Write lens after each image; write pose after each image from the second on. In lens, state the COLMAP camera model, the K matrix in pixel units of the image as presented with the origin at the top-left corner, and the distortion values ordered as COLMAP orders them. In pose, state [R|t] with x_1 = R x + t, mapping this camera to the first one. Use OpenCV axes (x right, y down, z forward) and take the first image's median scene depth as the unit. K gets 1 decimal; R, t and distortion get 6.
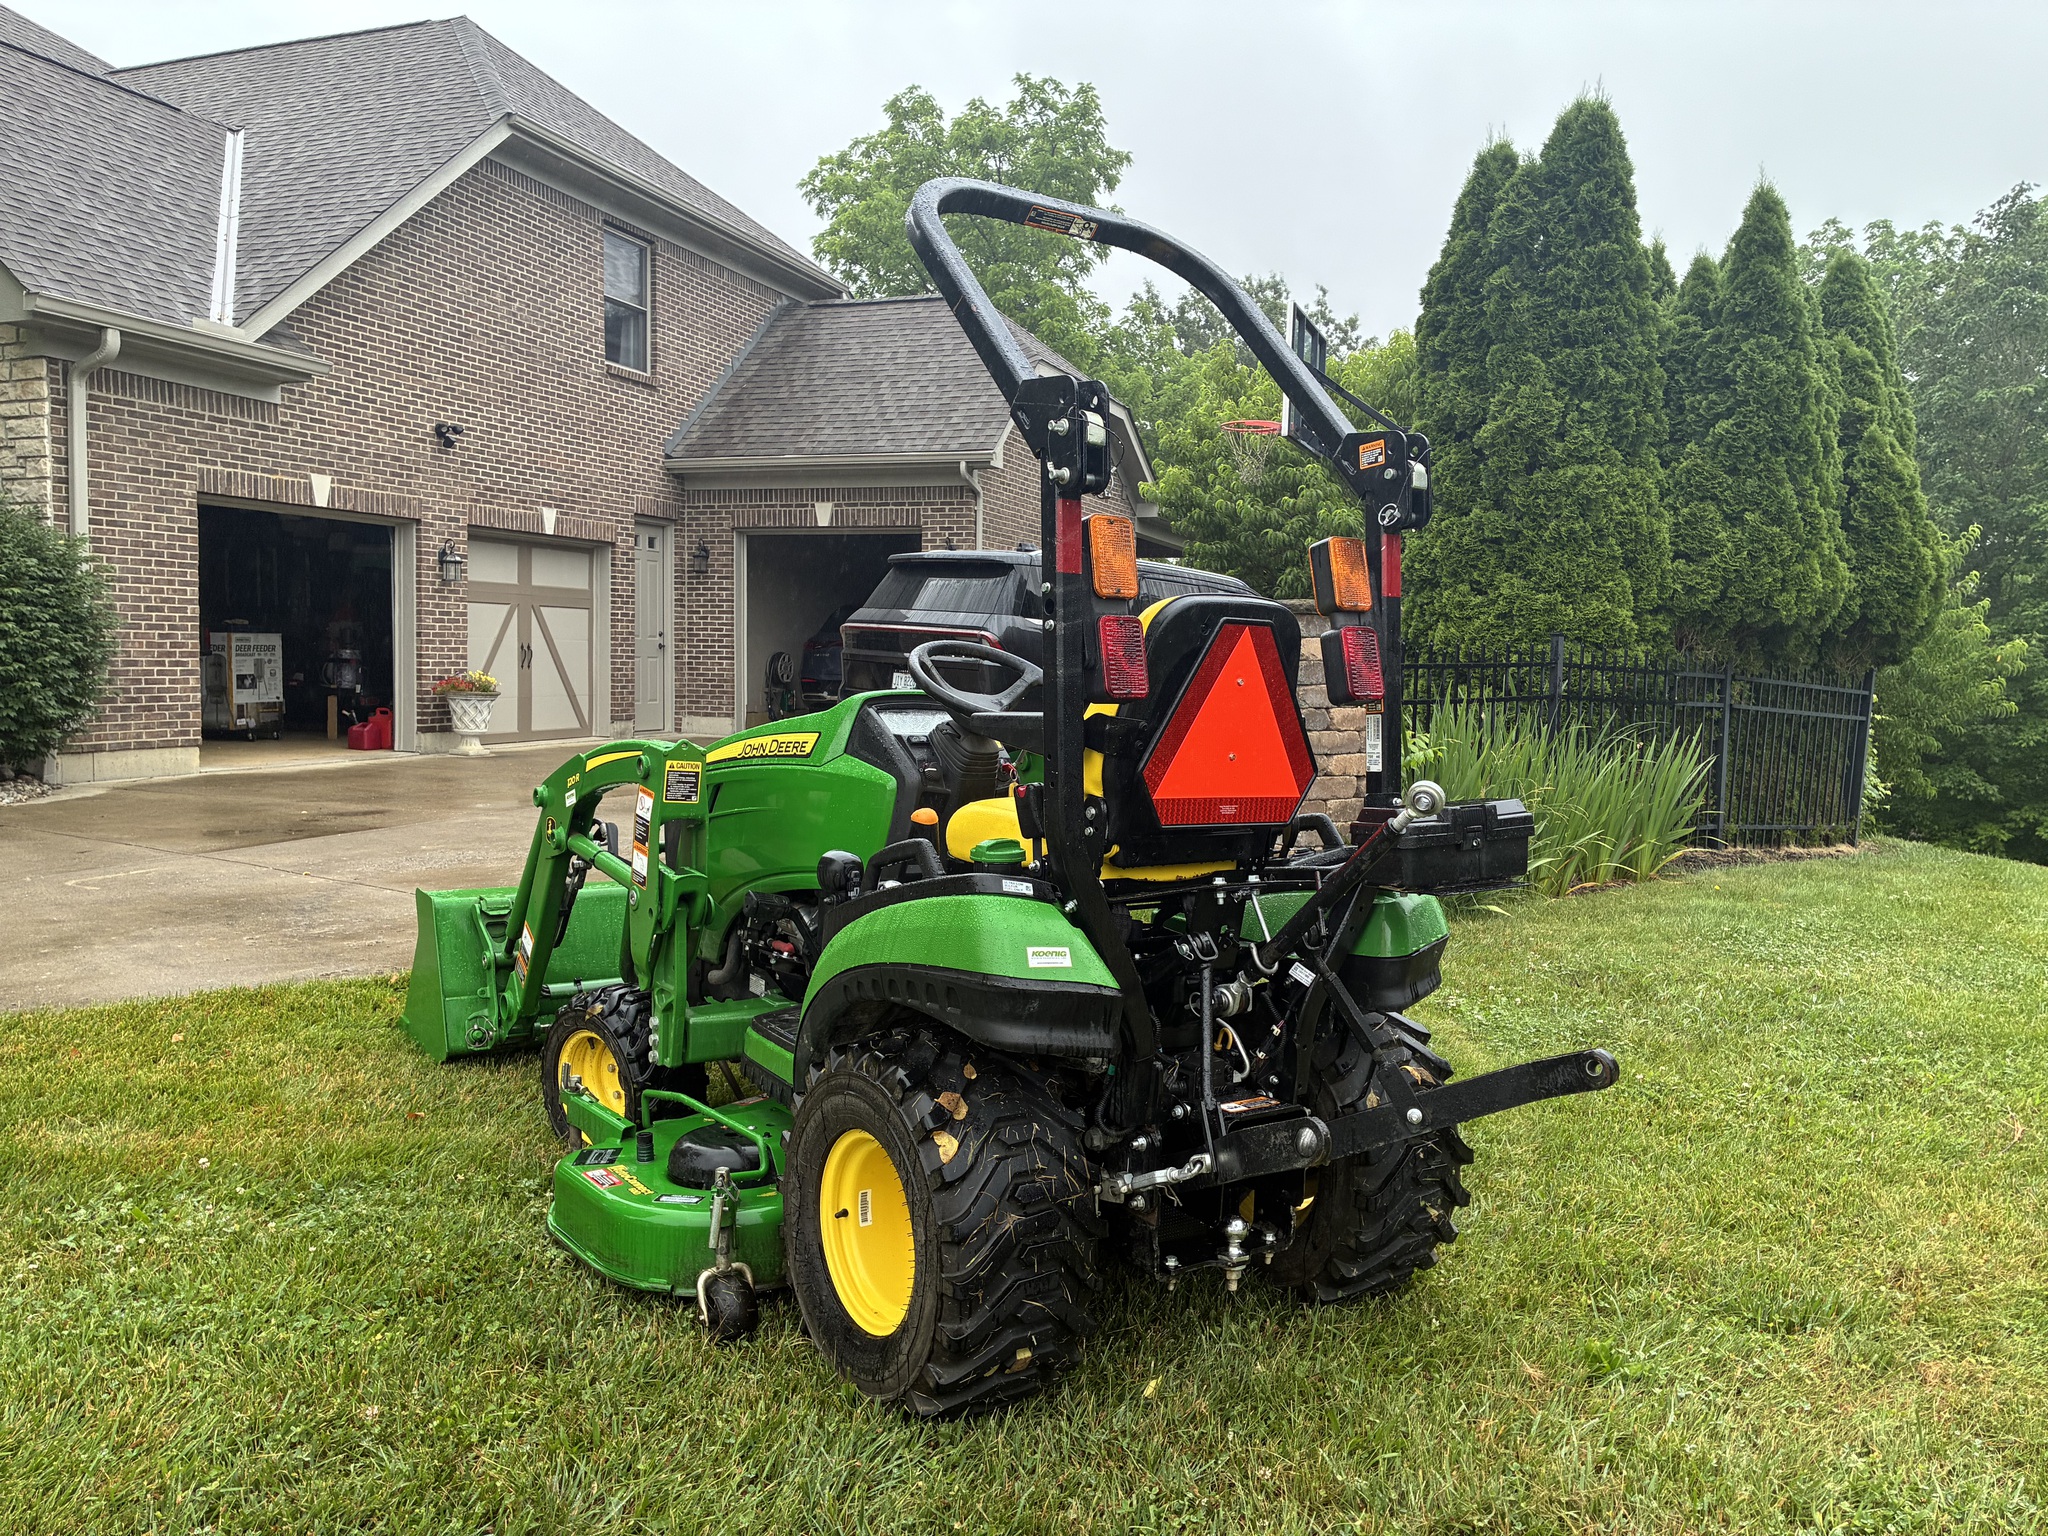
lens RADIAL K [[1550.7, 0, 1037.9], [0, 1550.7, 759.7], [0, 0, 1]] dist [0.048533, -0.083316]
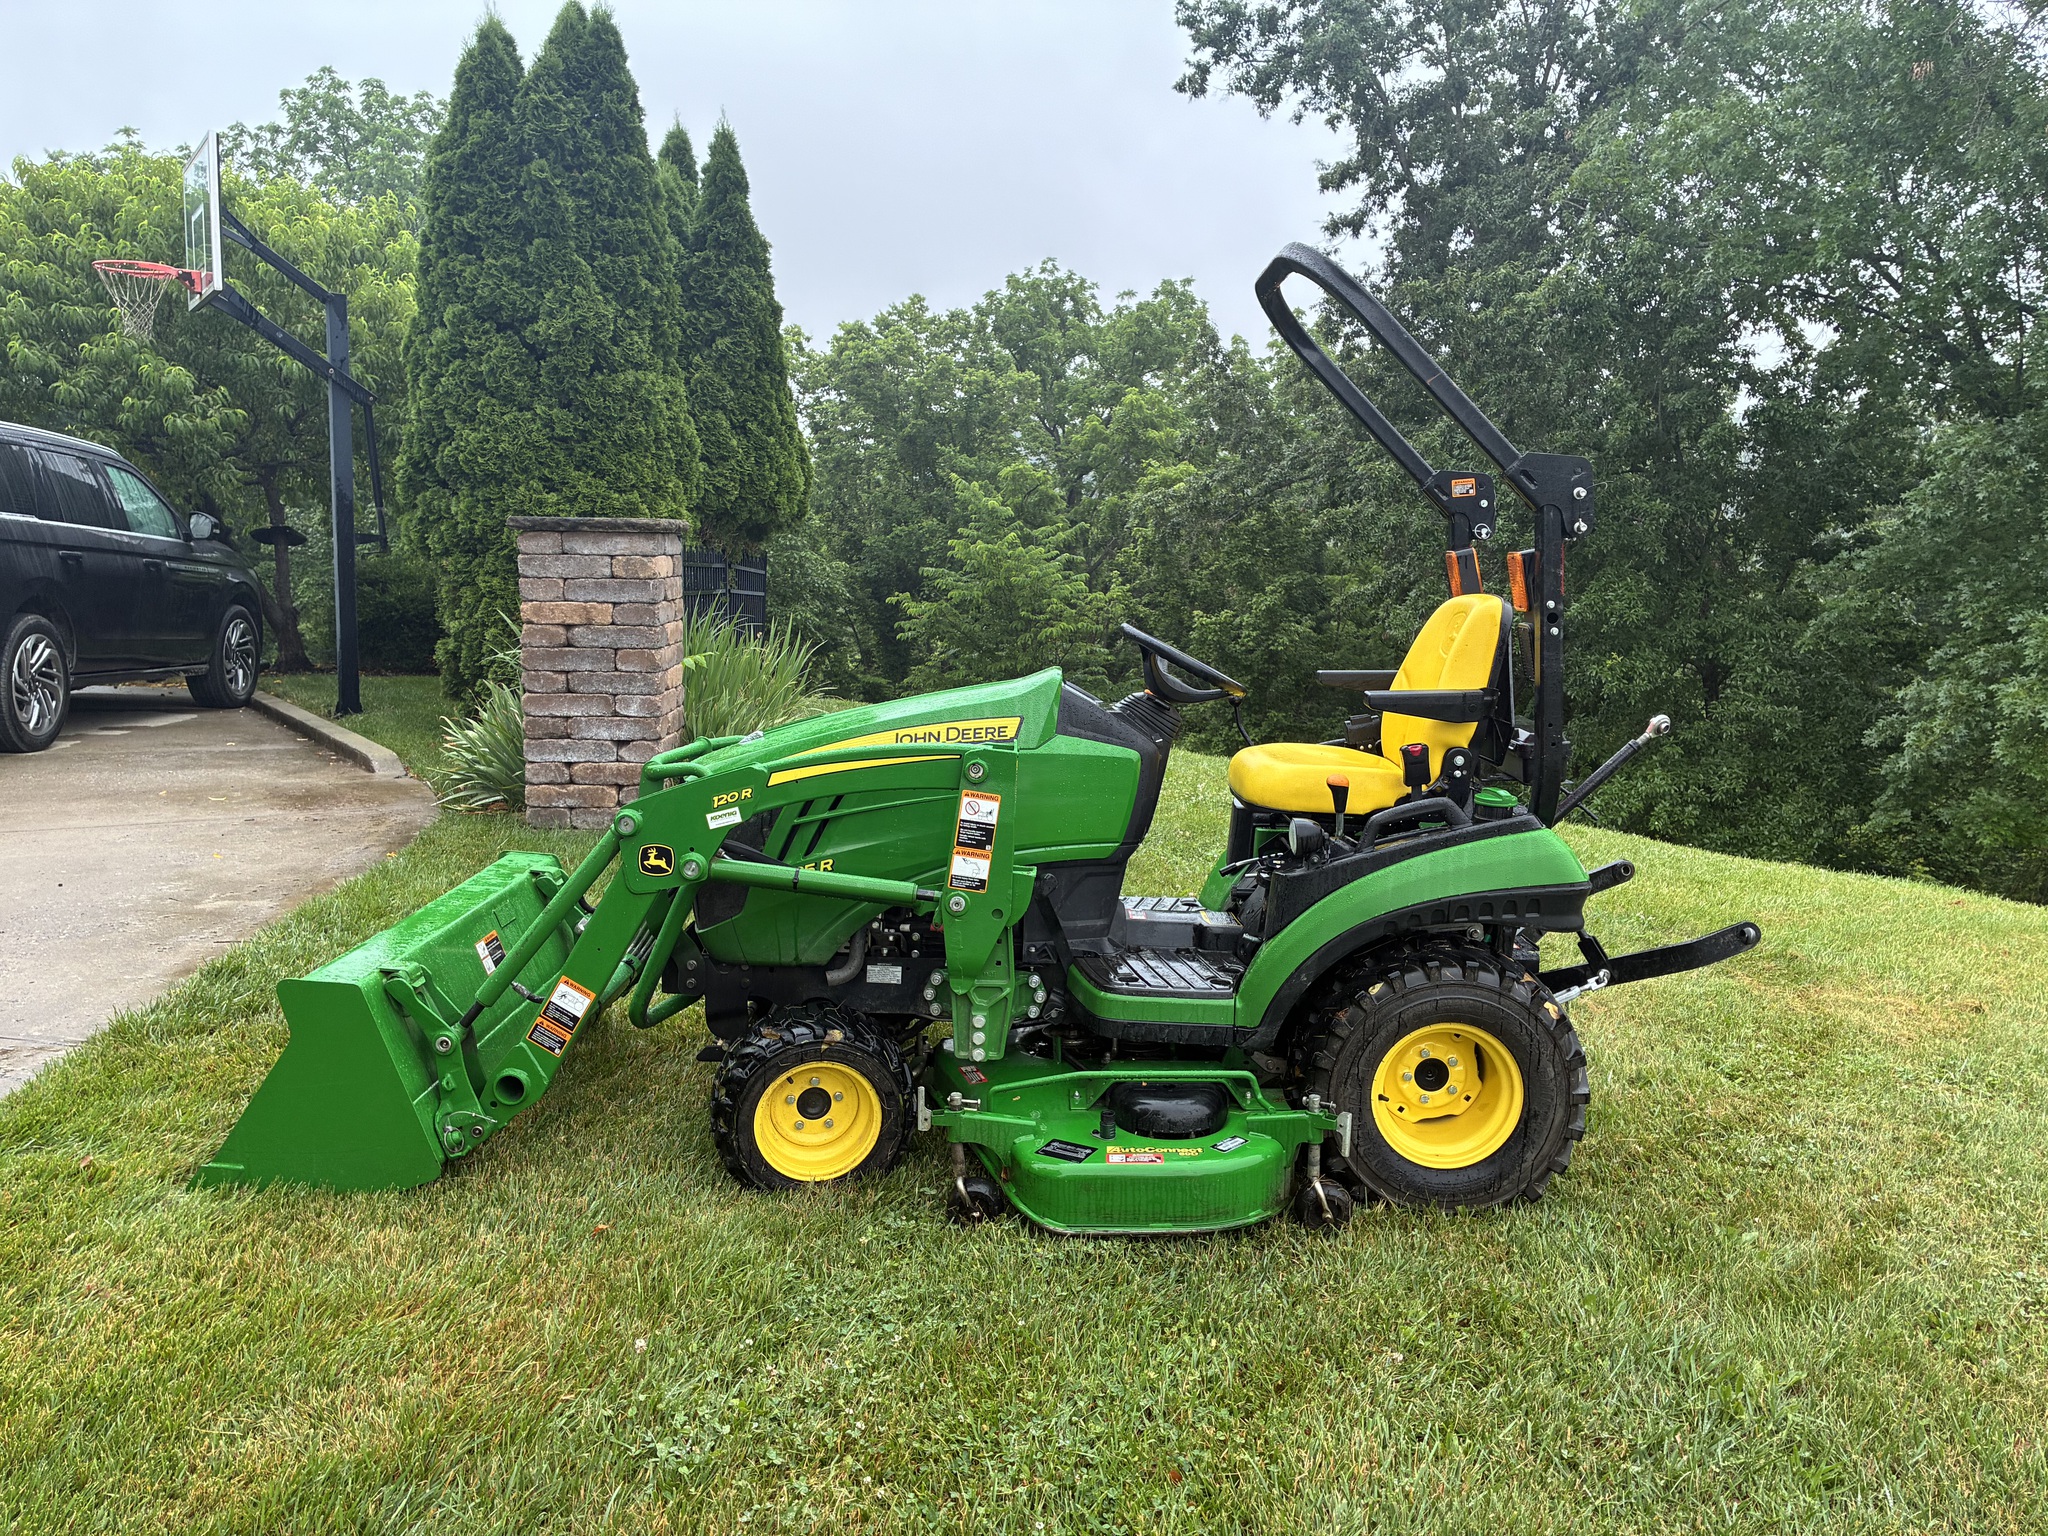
lens RADIAL K [[1550.7, 0, 1037.9], [0, 1550.7, 759.7], [0, 0, 1]] dist [0.048533, -0.083316]
pose [[0.584043, -0.129572, 0.801315, -1.016564], [0.048220, 0.990972, 0.125094, -0.123489], [-0.810289, -0.034421, 0.585018, 0.395383]]
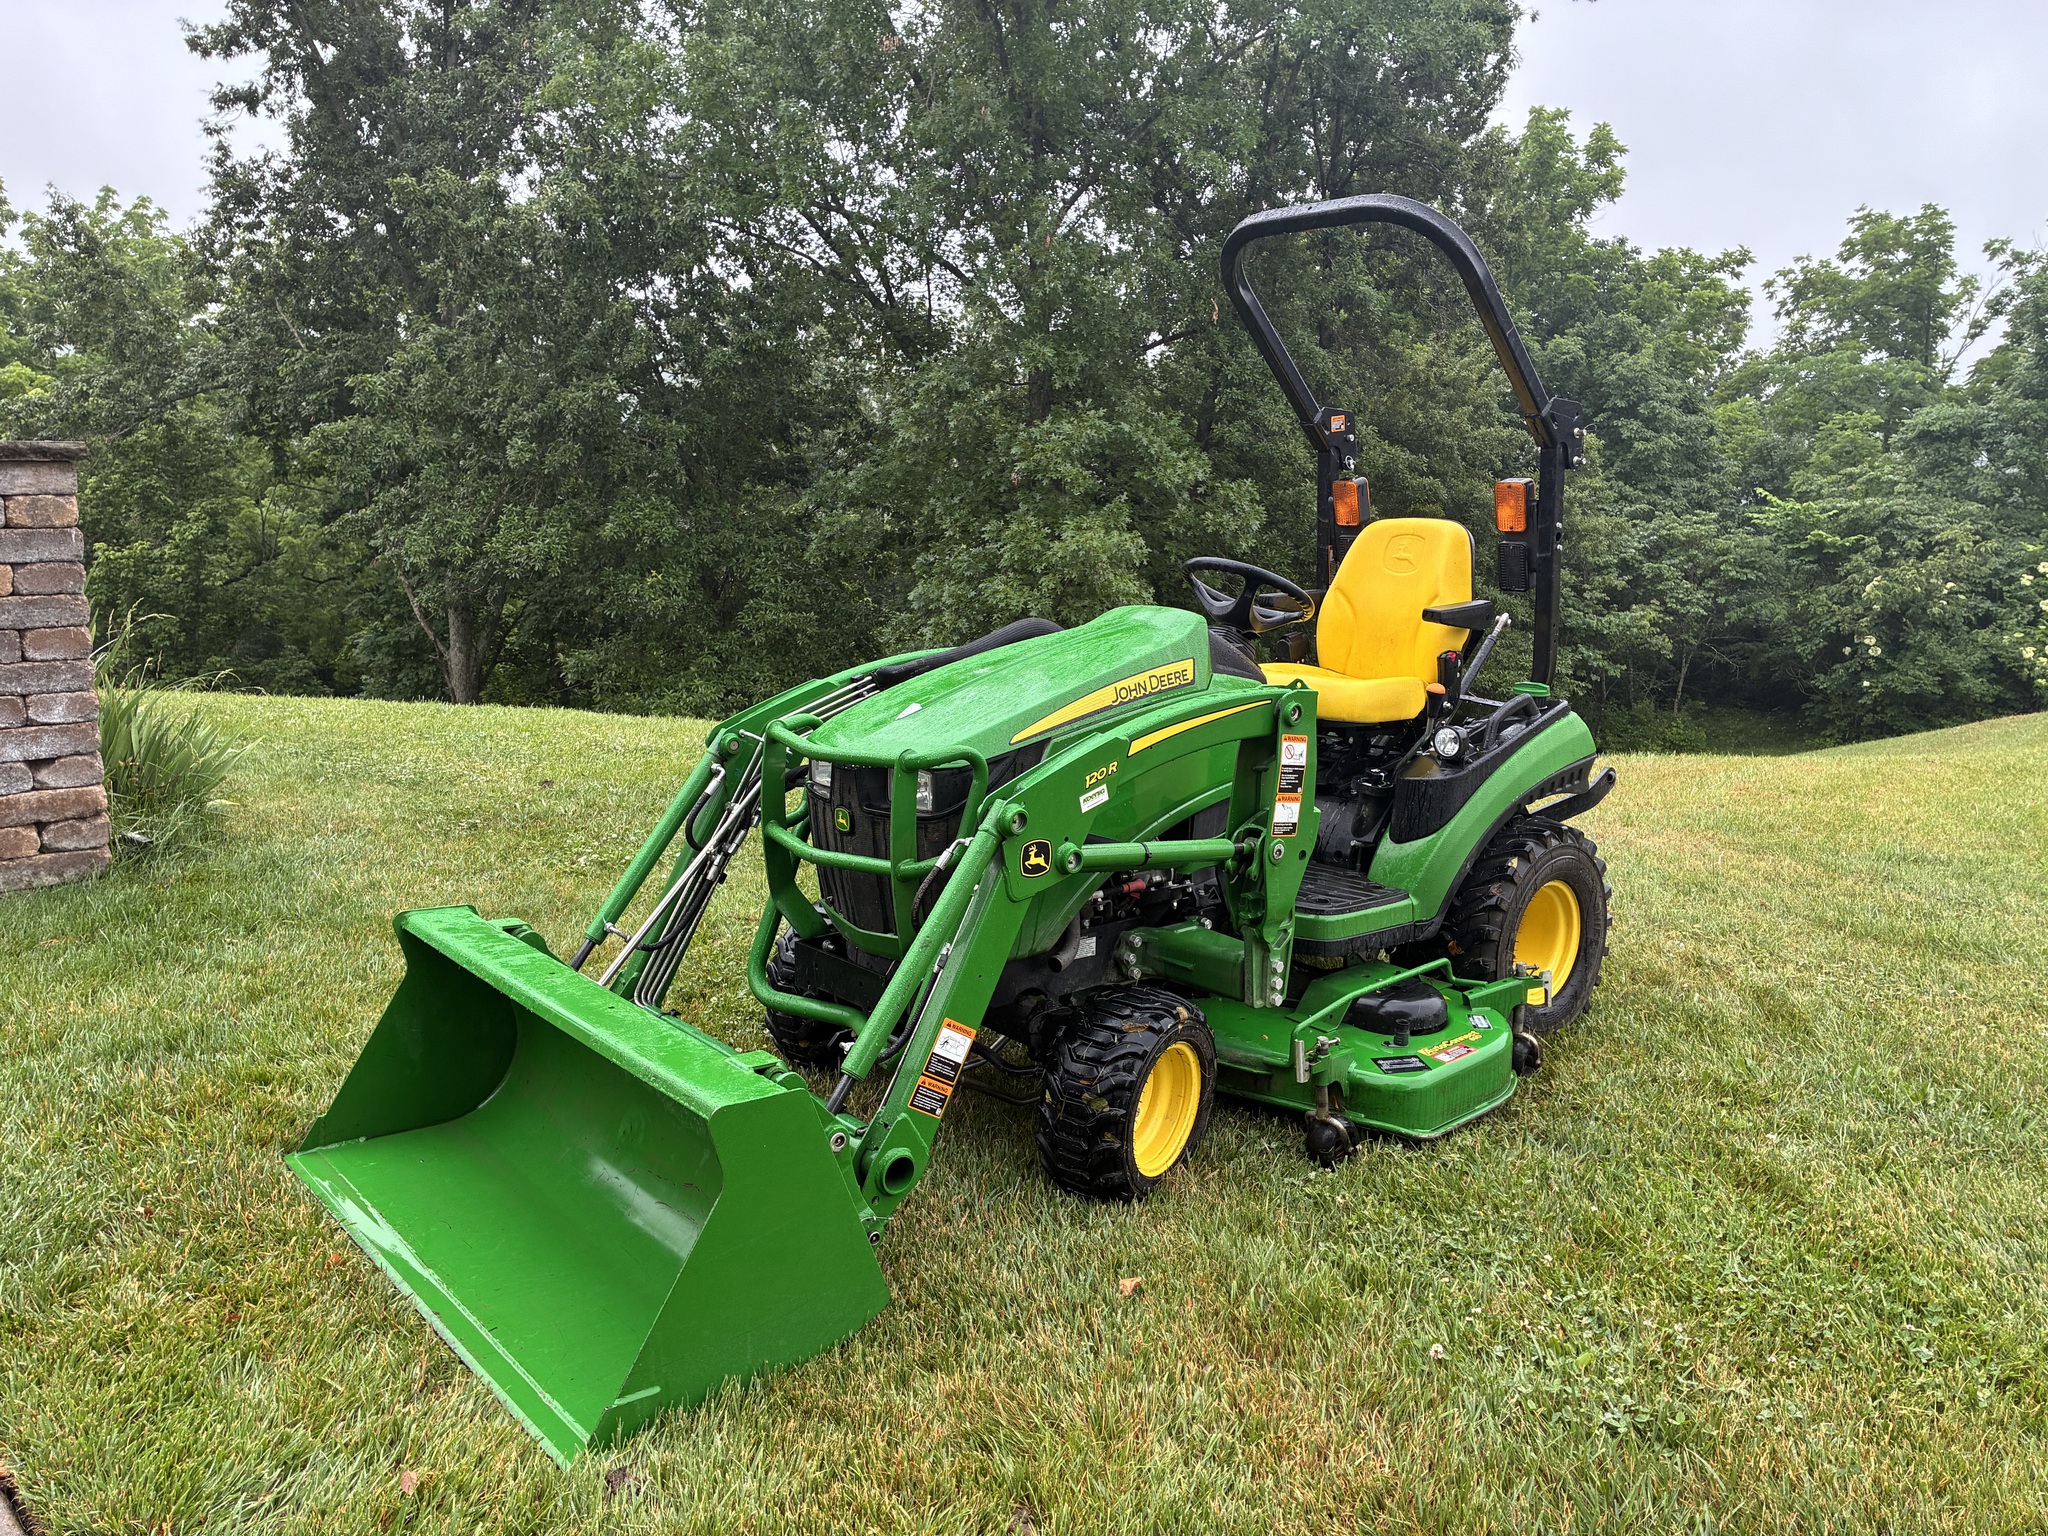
lens RADIAL K [[1550.7, 0, 1037.9], [0, 1550.7, 759.7], [0, 0, 1]] dist [0.048533, -0.083316]
pose [[-0.096081, -0.206102, 0.973802, -1.184831], [0.047671, 0.976253, 0.211324, -0.179232], [-0.994231, 0.066726, -0.083974, 1.241985]]
